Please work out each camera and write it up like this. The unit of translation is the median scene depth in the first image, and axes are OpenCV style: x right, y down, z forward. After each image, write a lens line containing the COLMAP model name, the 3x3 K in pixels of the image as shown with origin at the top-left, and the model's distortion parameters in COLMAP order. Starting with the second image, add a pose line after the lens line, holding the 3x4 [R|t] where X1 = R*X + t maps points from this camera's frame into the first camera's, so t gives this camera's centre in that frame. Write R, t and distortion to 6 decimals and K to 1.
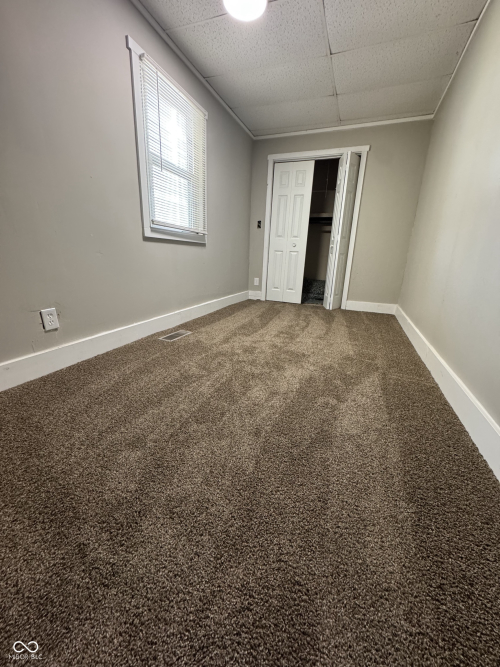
lens RADIAL K [[265.9, 0, 250.4], [0, 265.9, 334.6], [0, 0, 1]] dist [-0.003958, -0.000536]
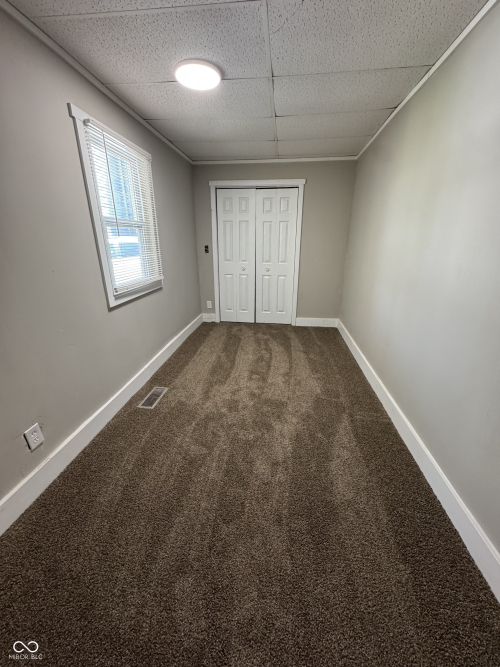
lens RADIAL K [[265.9, 0, 250.4], [0, 265.9, 333.2], [0, 0, 1]] dist [-0.003958, -0.000536]
pose [[0.966121, -0.120201, 0.228391, -0.139866], [0.106665, 0.991774, 0.070760, -0.290294], [-0.235017, -0.044001, 0.970995, -0.044169]]
